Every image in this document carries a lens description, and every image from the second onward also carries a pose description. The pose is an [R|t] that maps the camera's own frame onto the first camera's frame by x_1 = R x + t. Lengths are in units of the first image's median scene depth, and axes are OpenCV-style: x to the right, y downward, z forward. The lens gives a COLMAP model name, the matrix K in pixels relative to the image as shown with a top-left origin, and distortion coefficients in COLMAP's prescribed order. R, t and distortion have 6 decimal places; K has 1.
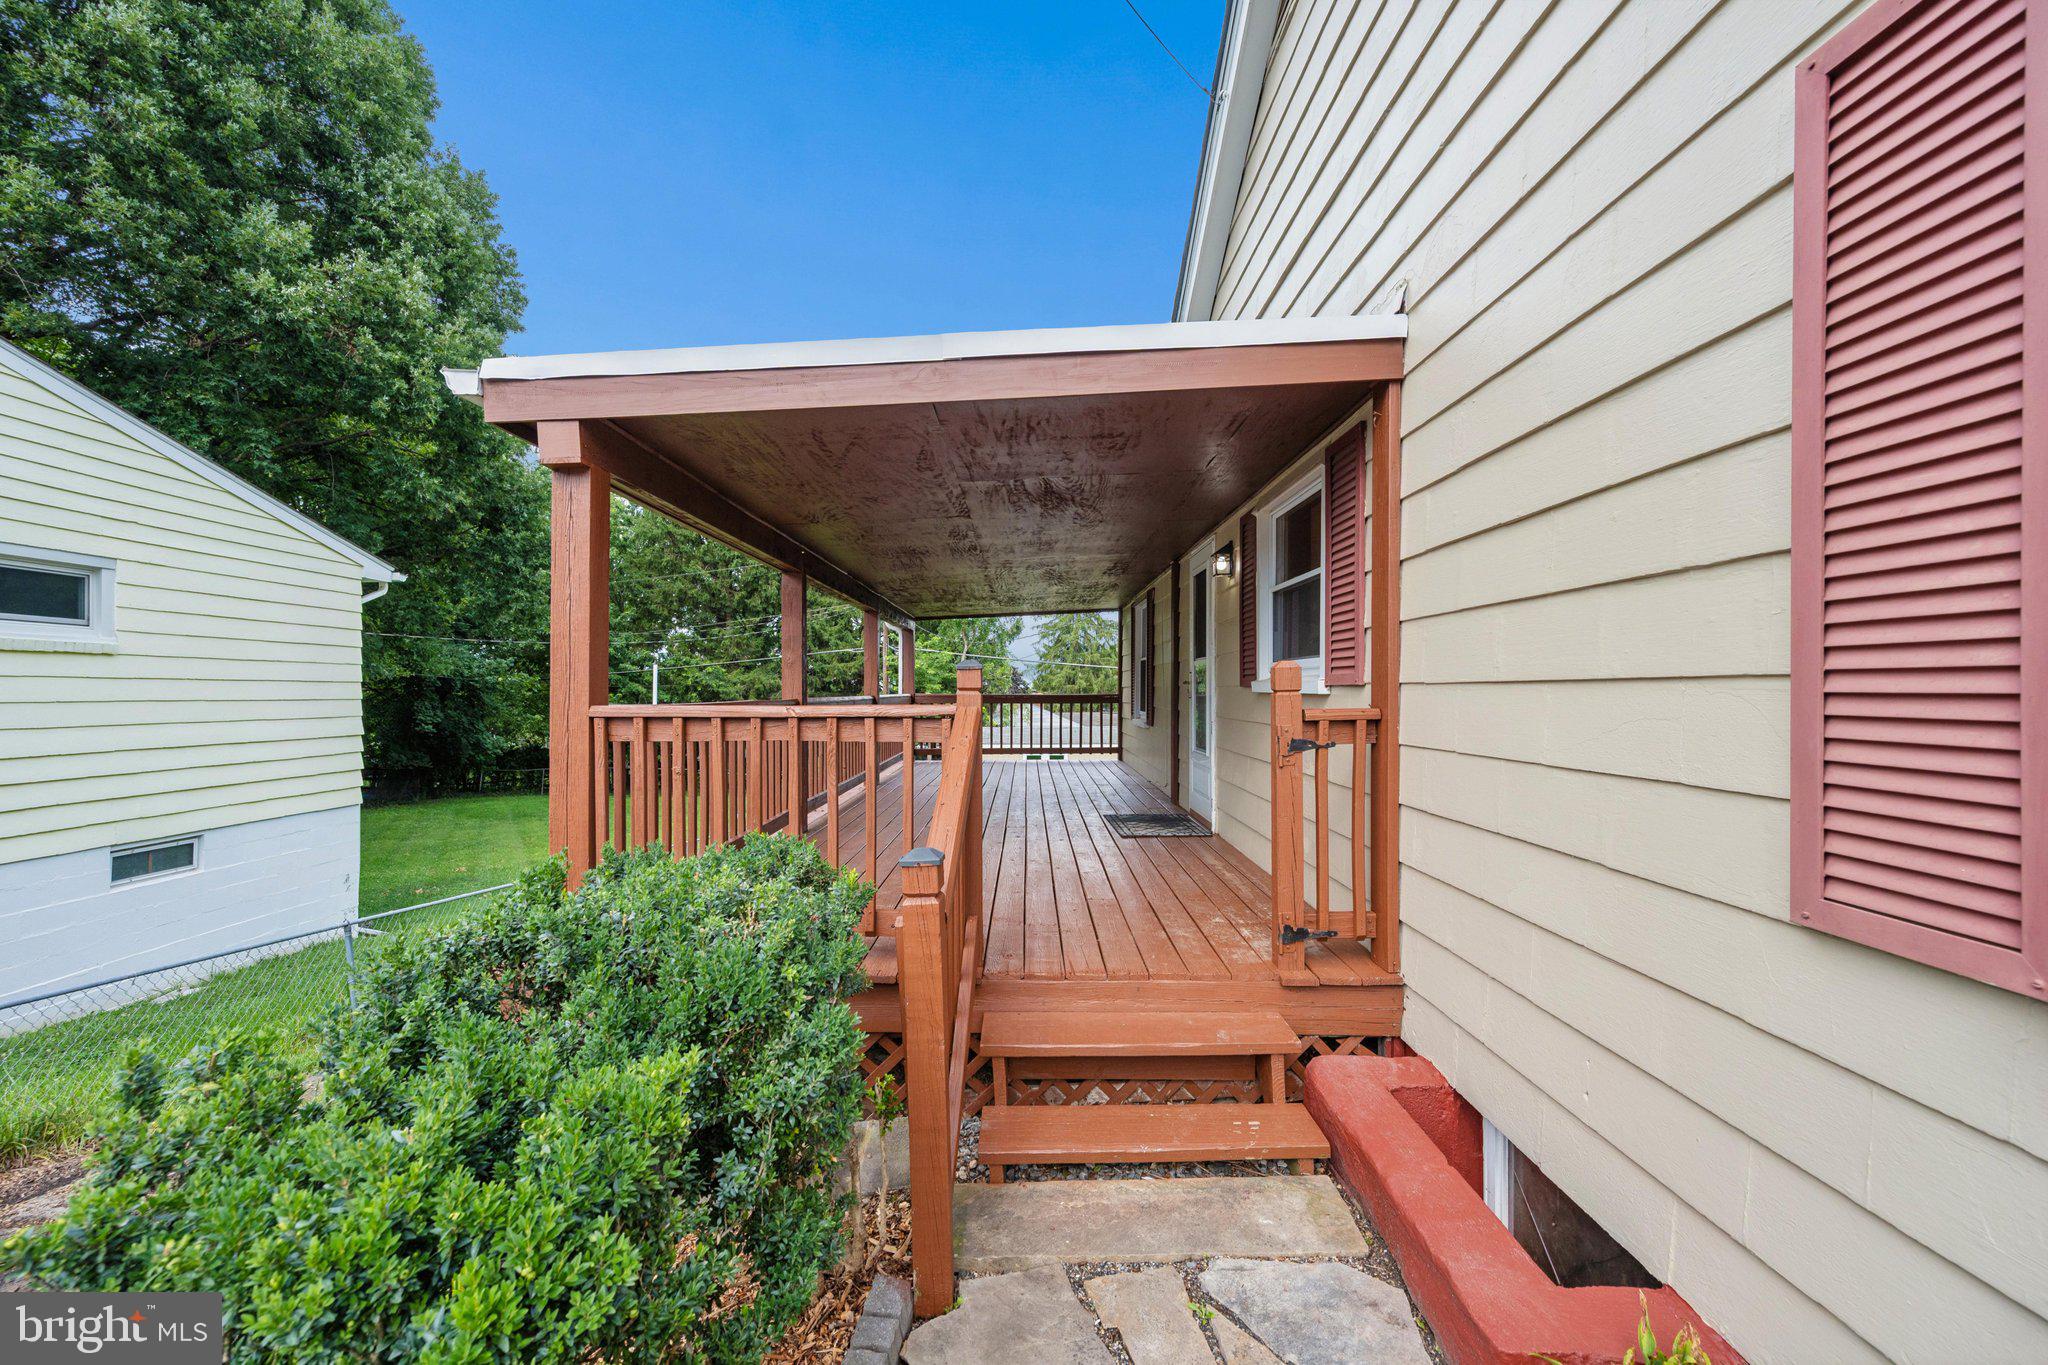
lens RADIAL K [[901.0, 0, 1024.0], [0, 901.0, 682.5], [0, 0, 1]] dist [-0.000501, -0.000168]
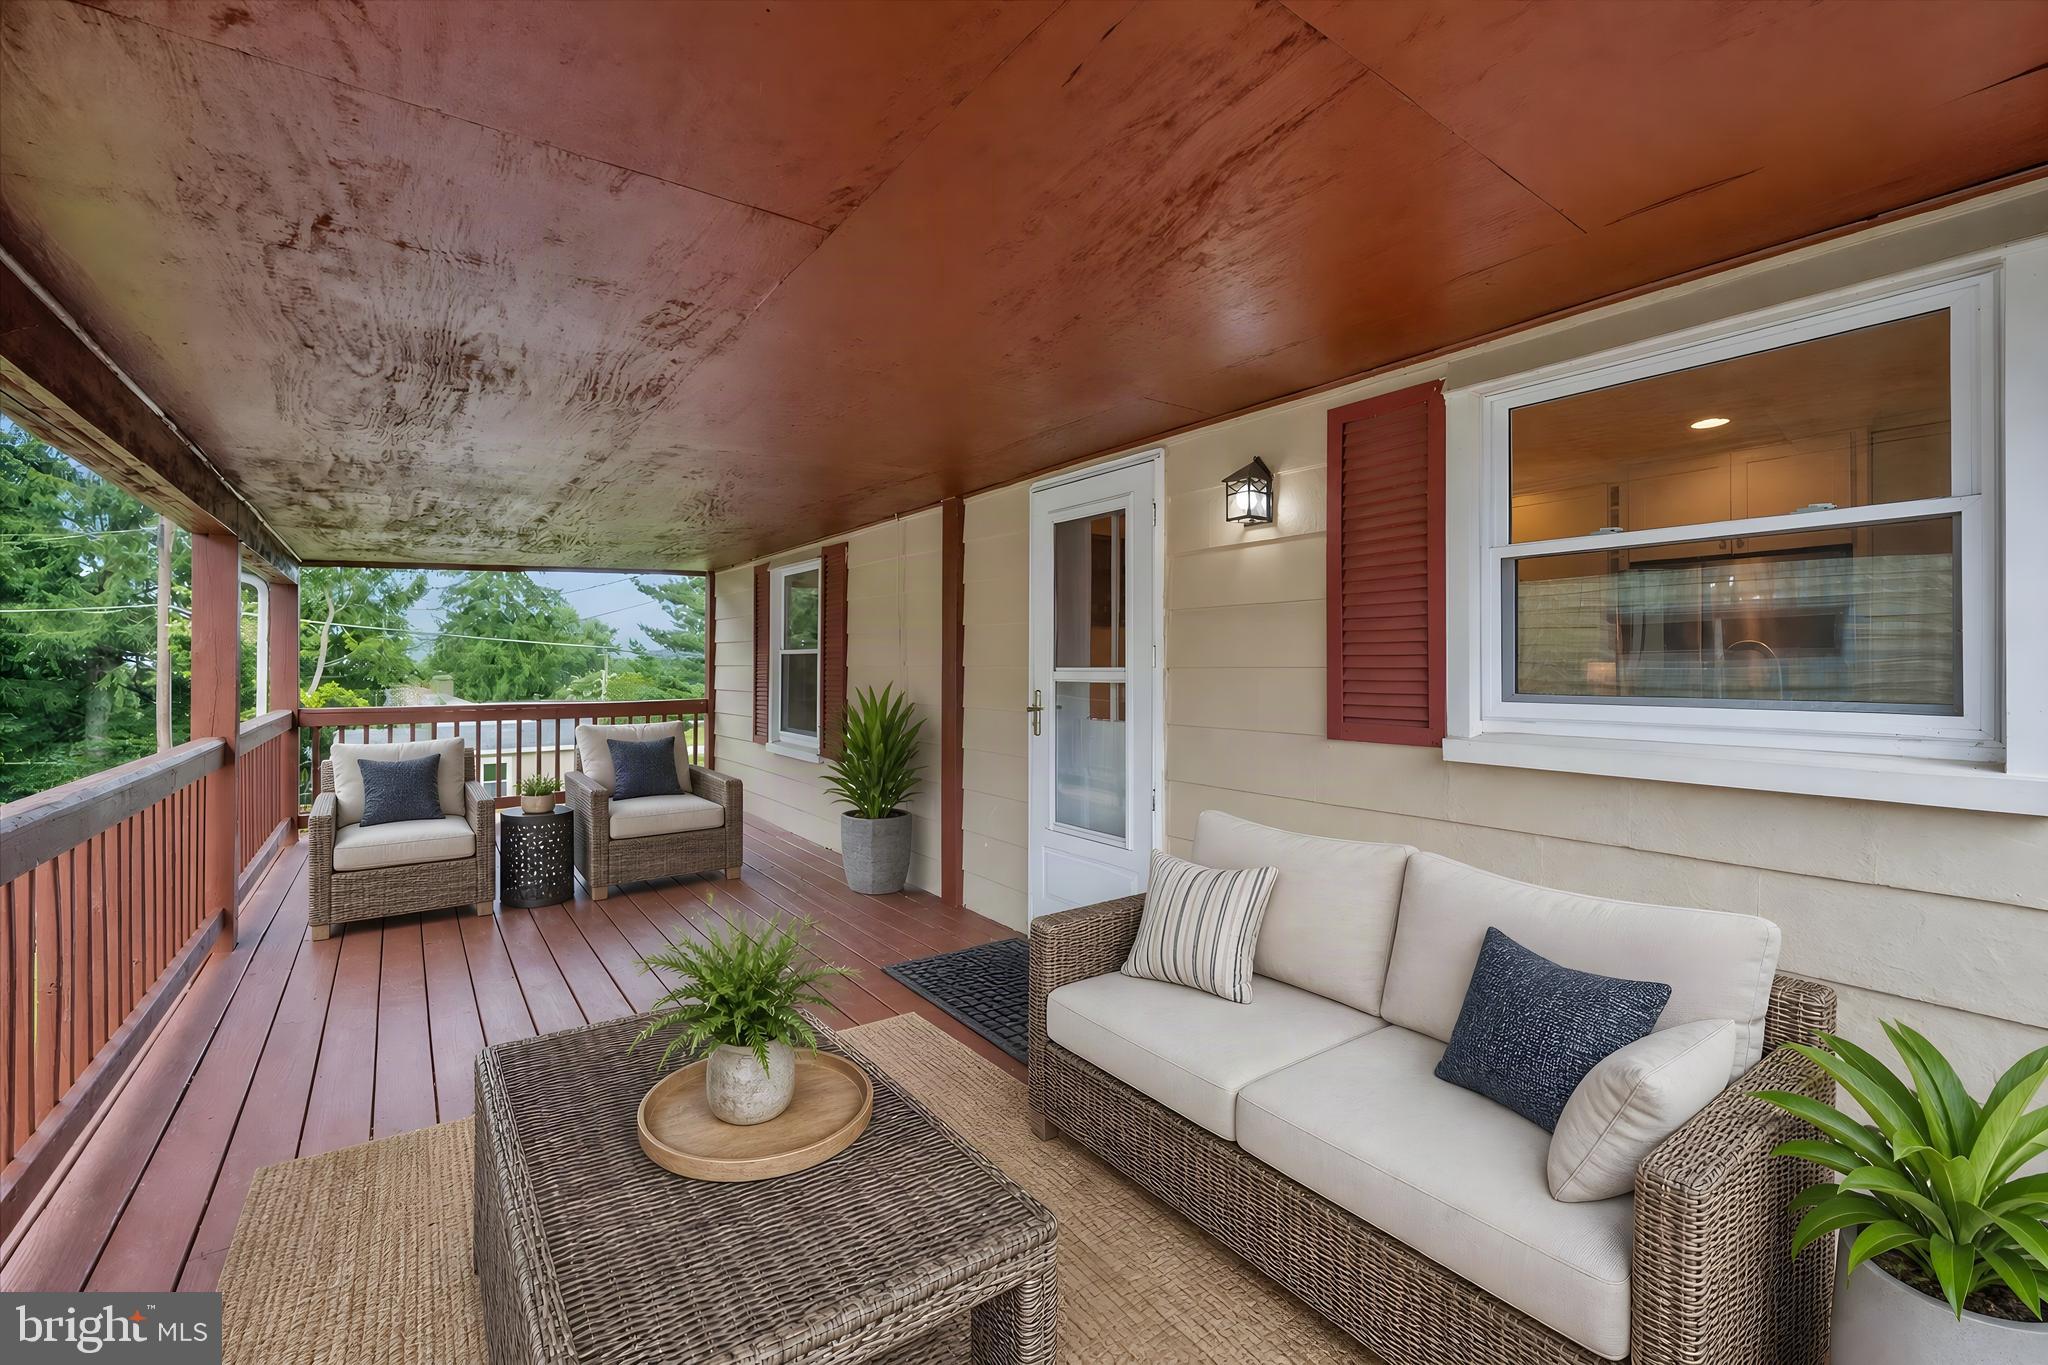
lens RADIAL K [[901.0, 0, 1024.0], [0, 901.0, 682.5], [0, 0, 1]] dist [-0.000501, -0.000168]
pose [[0.804774, -0.007165, 0.593538, -0.043965], [-0.009515, 0.999643, 0.024969, -0.008361], [-0.593505, -0.025742, 0.804418, 0.147463]]
